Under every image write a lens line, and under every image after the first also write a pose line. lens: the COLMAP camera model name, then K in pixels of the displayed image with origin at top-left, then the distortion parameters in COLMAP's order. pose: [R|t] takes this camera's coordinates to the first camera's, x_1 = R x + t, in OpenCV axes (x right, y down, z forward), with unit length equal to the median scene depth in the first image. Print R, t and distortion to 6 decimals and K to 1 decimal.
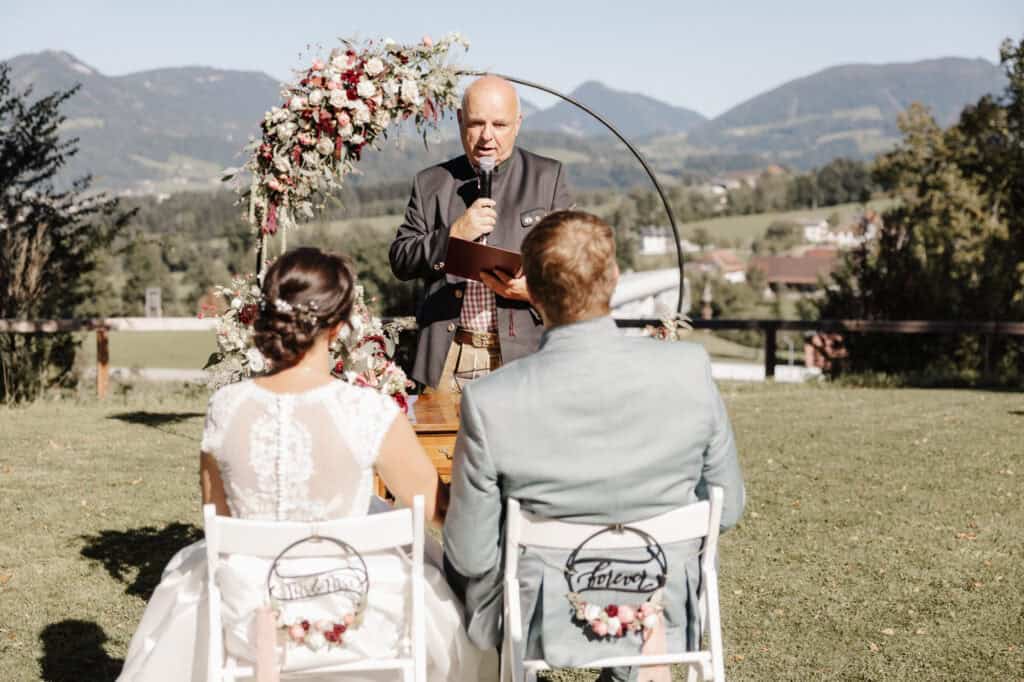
lens RADIAL K [[1908.7, 0, 512.0], [0, 1908.7, 341.0], [0, 0, 1]] dist [-0.064196, -0.147730]
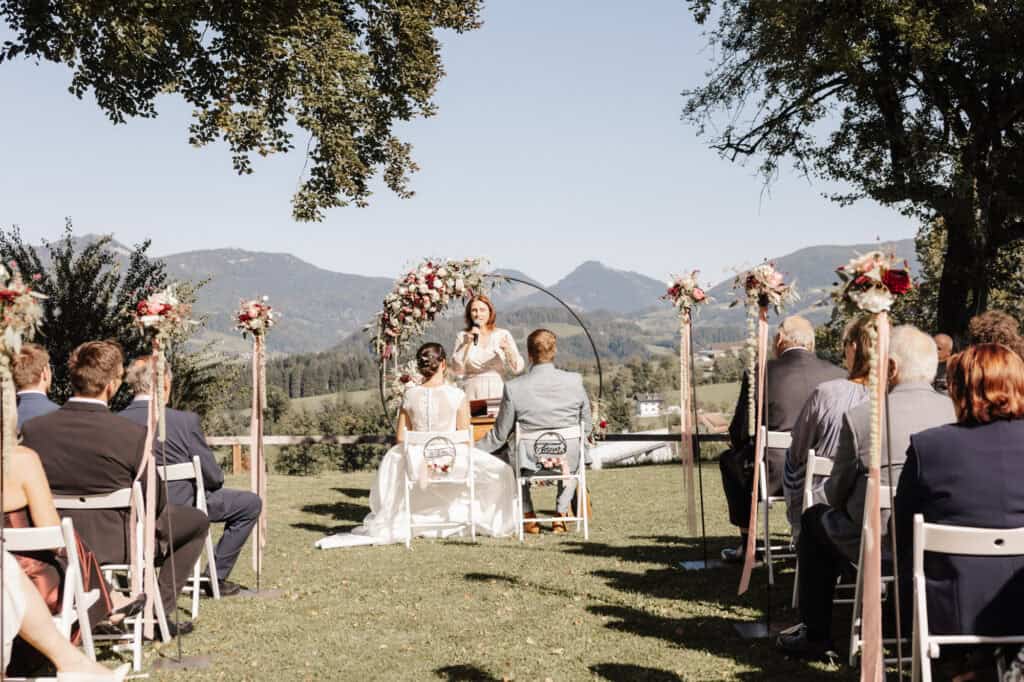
lens RADIAL K [[1908.7, 0, 512.0], [0, 1908.7, 341.0], [0, 0, 1]] dist [-0.064196, -0.147730]
pose [[0.999971, -0.006211, -0.004463, 0.003411], [0.005772, 0.995699, -0.092468, 0.093595], [0.005018, 0.092439, 0.995706, -0.813626]]
